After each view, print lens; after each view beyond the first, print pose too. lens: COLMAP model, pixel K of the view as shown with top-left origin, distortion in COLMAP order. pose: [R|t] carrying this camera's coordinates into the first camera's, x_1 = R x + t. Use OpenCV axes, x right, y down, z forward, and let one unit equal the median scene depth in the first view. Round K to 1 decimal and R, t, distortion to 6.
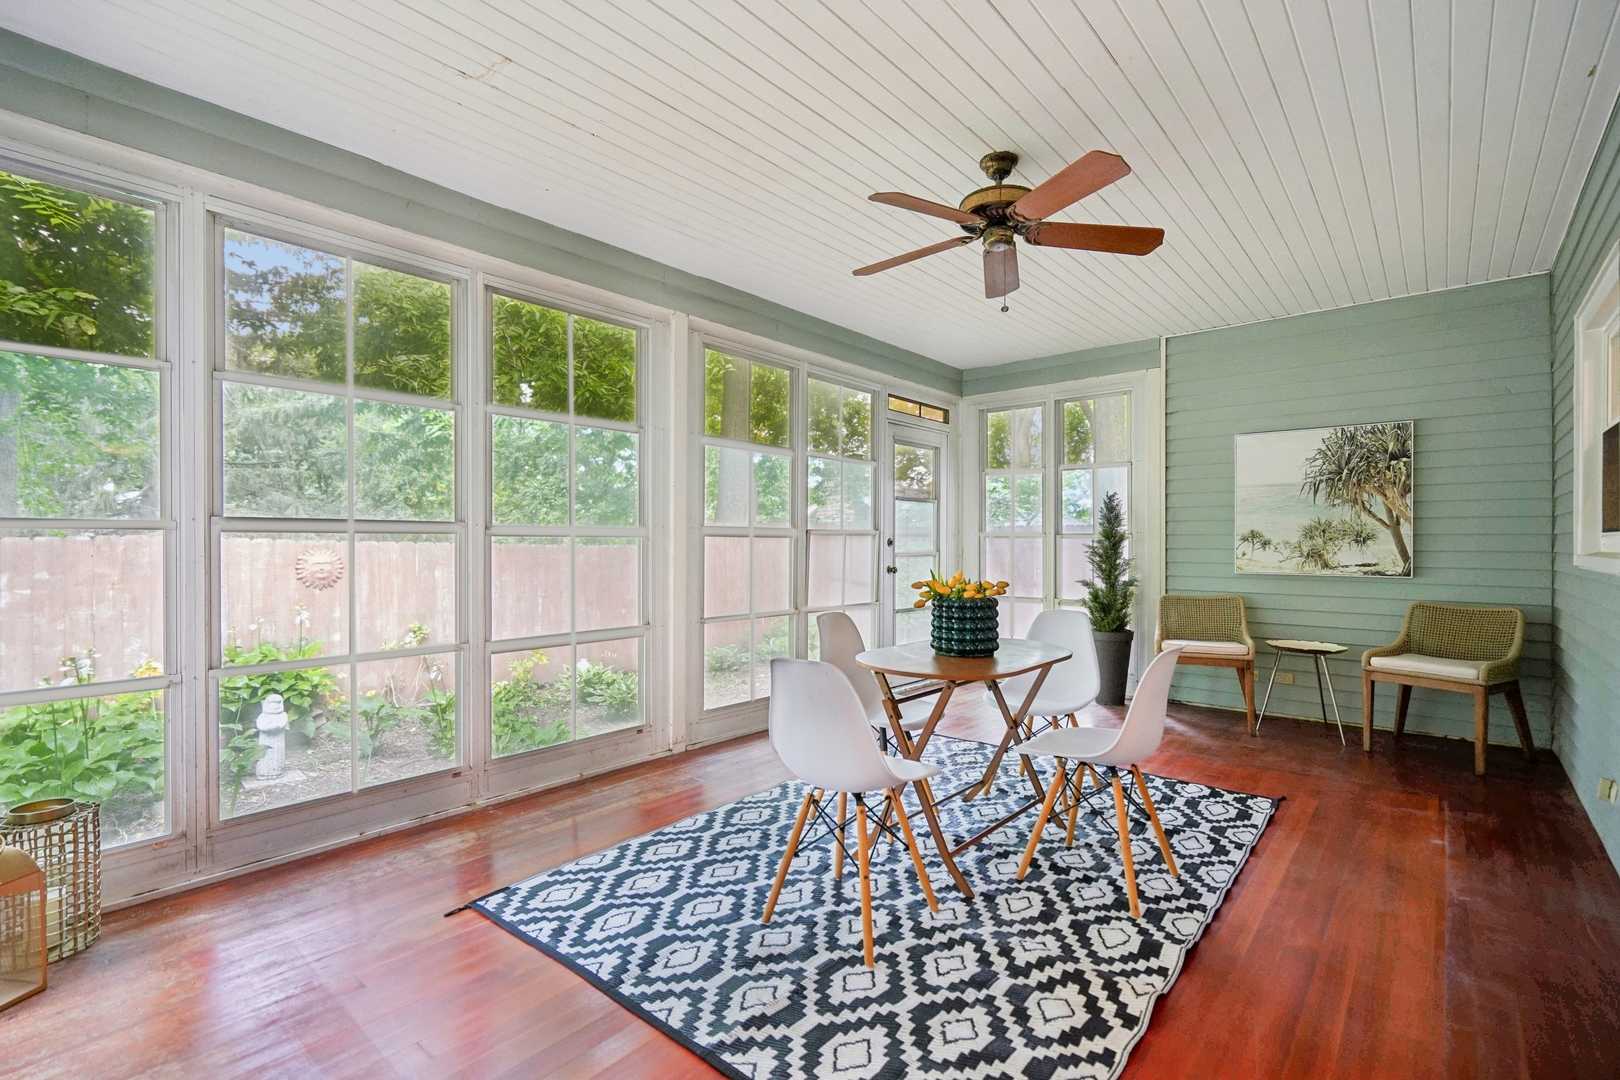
lens RADIAL K [[743.1, 0, 814.5], [0, 743.1, 543.3], [0, 0, 1]] dist [-0.004595, 0.000818]
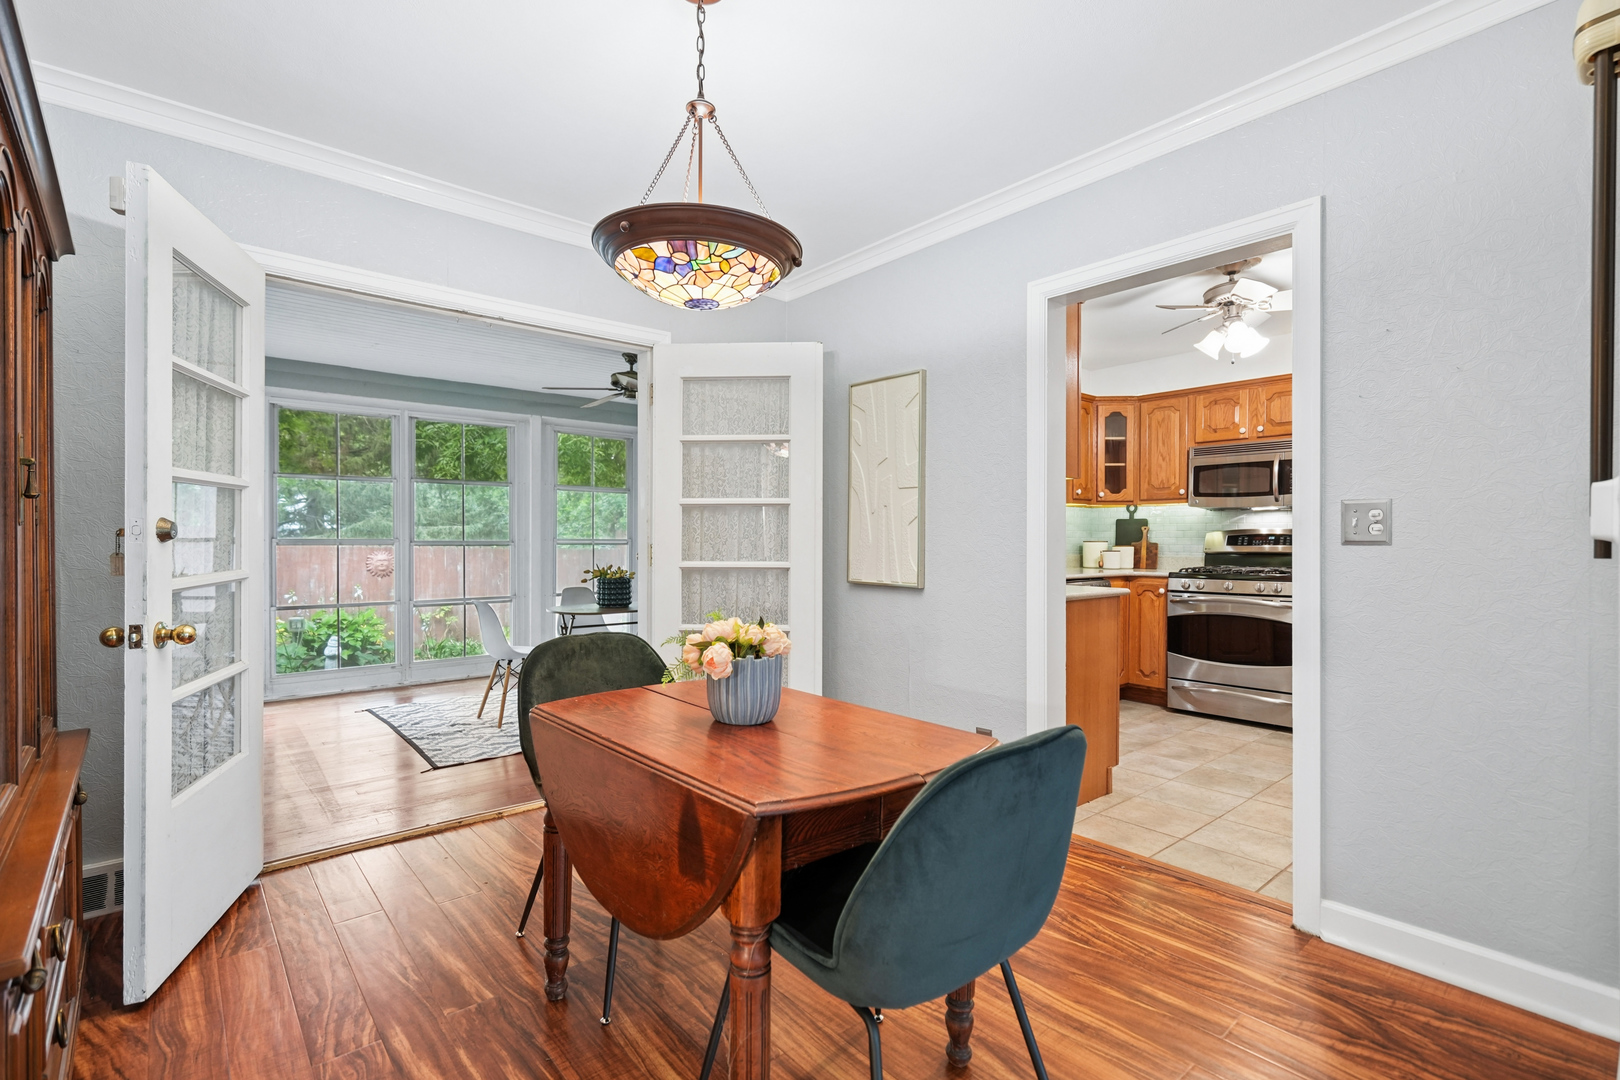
lens RADIAL K [[743.1, 0, 802.7], [0, 743.1, 542.2], [0, 0, 1]] dist [-0.004595, 0.000818]
pose [[0.987596, 0.000523, -0.157014, 0.702028], [-0.000712, 0.999999, -0.001148, -0.015002], [0.157013, 0.001246, 0.987596, -0.603533]]
